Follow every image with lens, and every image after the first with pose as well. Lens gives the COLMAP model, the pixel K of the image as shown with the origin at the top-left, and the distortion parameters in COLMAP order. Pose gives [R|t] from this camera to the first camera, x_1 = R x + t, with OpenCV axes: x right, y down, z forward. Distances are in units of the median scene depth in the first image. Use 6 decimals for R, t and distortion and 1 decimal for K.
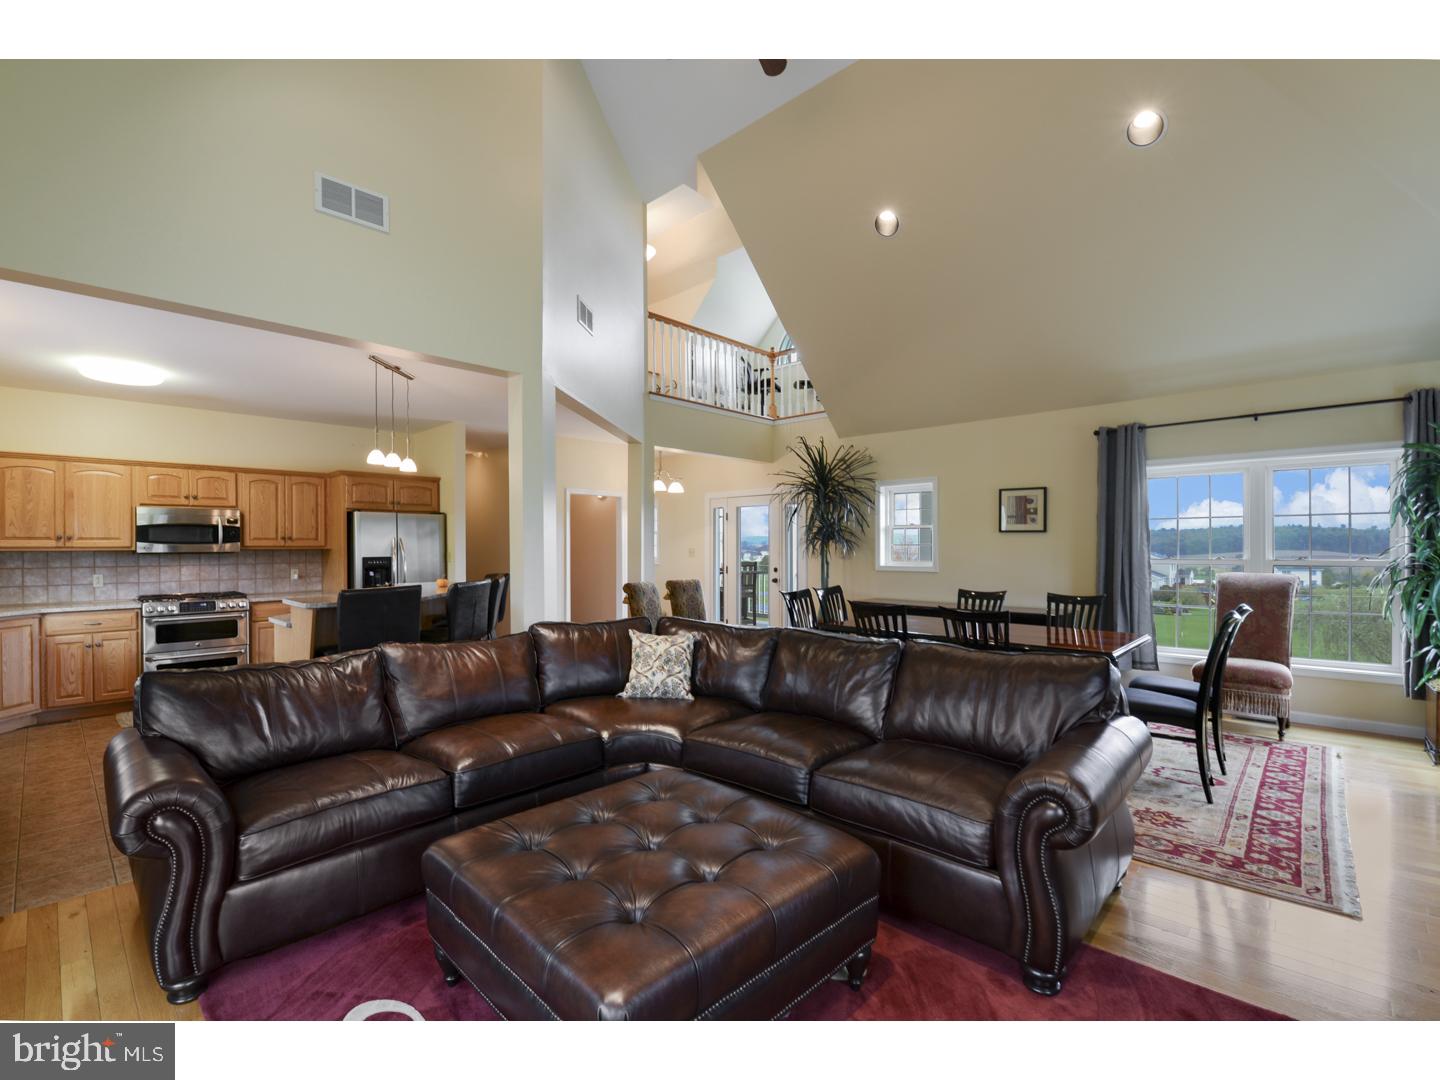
lens RADIAL K [[639.3, 0, 718.9], [0, 639.3, 549.7], [0, 0, 1]] dist [-0.021015, -0.000083]
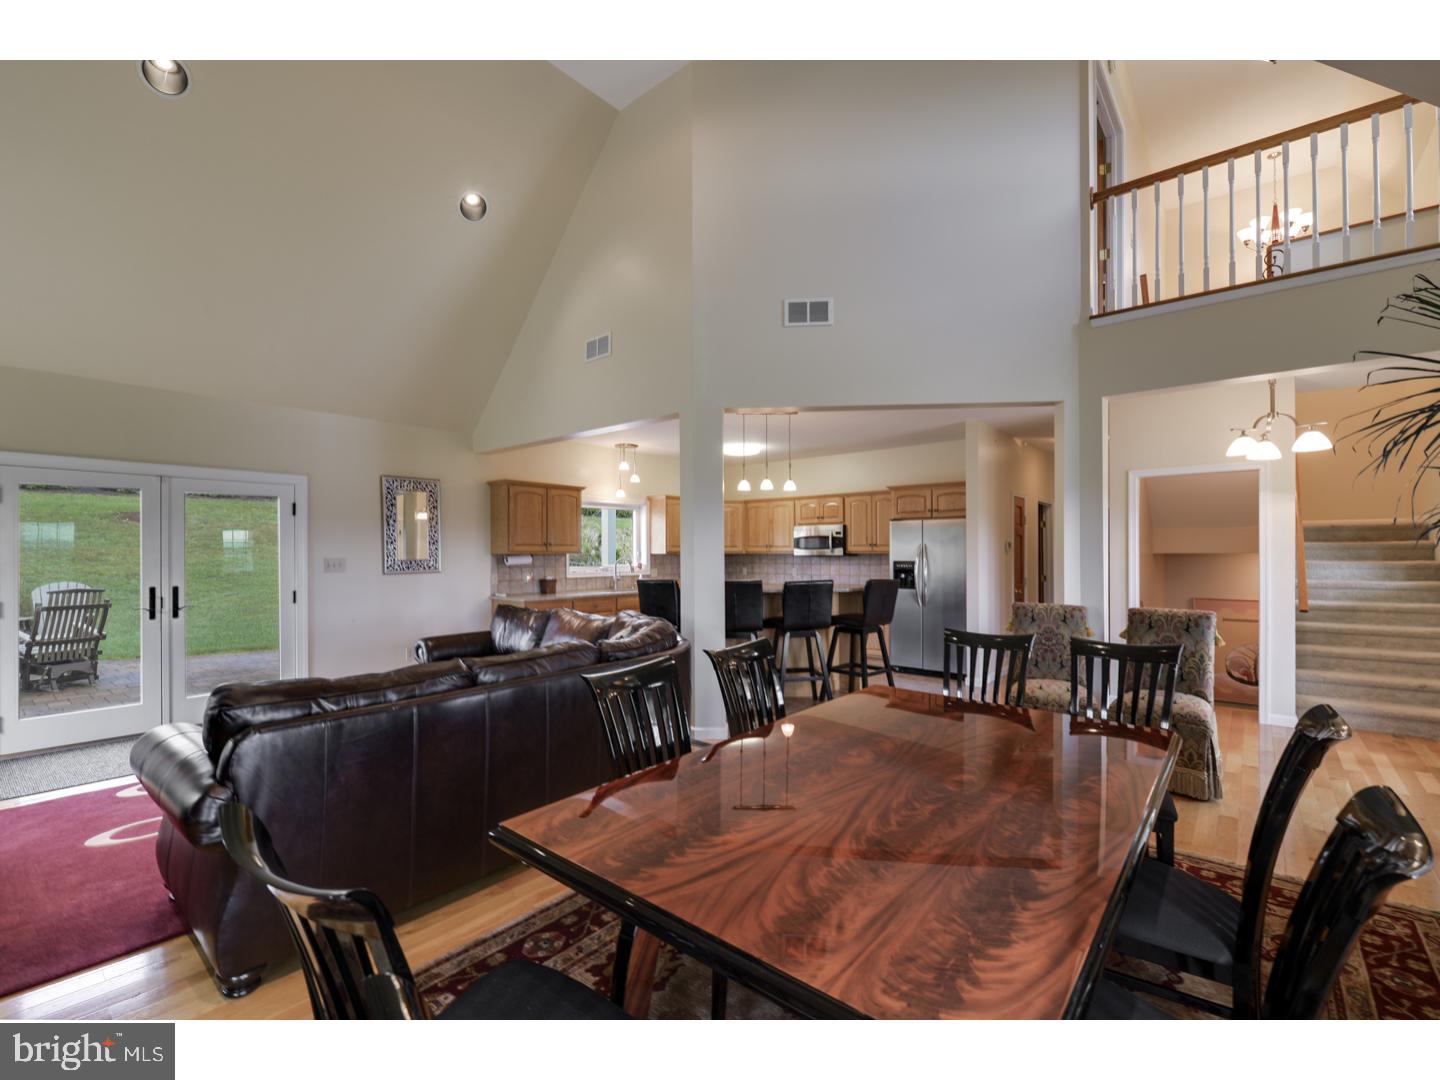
lens RADIAL K [[639.3, 0, 718.9], [0, 639.3, 549.7], [0, 0, 1]] dist [-0.021015, -0.000083]
pose [[0.053640, -0.002652, -0.998557, 0.582161], [-0.007696, 0.999966, -0.003069, -0.002041], [0.998531, 0.007849, 0.053618, 0.628311]]
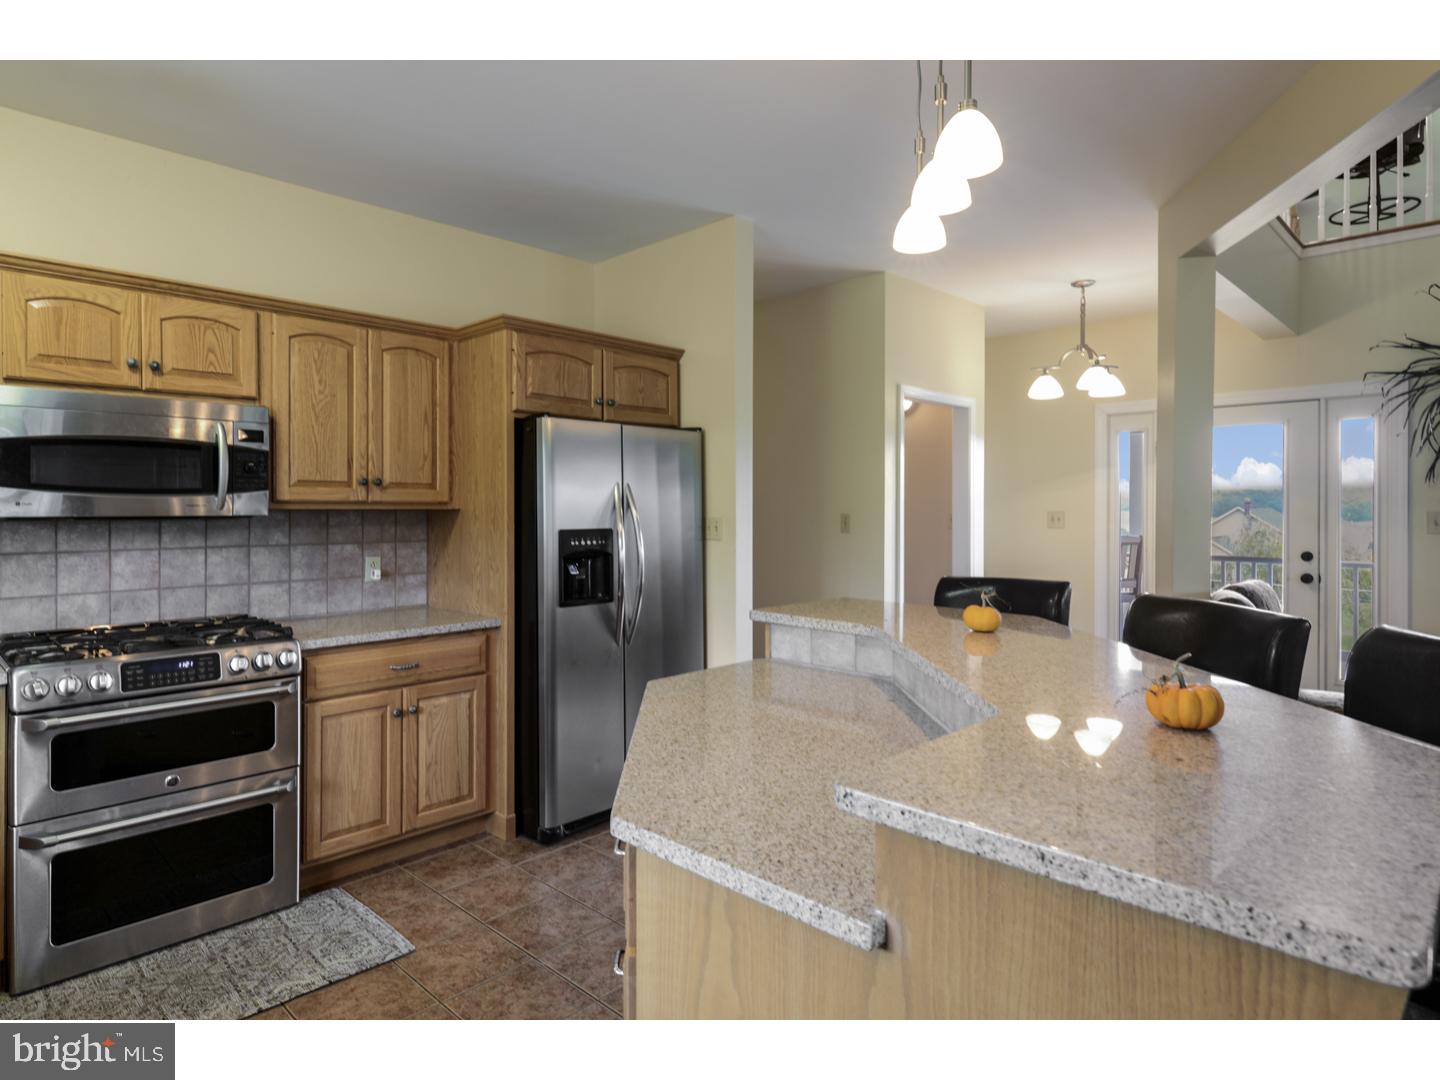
lens RADIAL K [[820.5, 0, 716.0], [0, 820.5, 511.9], [0, 0, 1]] dist [0.014237, 0.000346]
pose [[0.999727, 0.003591, -0.023072, -0.453424], [-0.003652, 0.999990, -0.002586, 0.001490], [0.023063, 0.002670, 0.999730, 0.482025]]
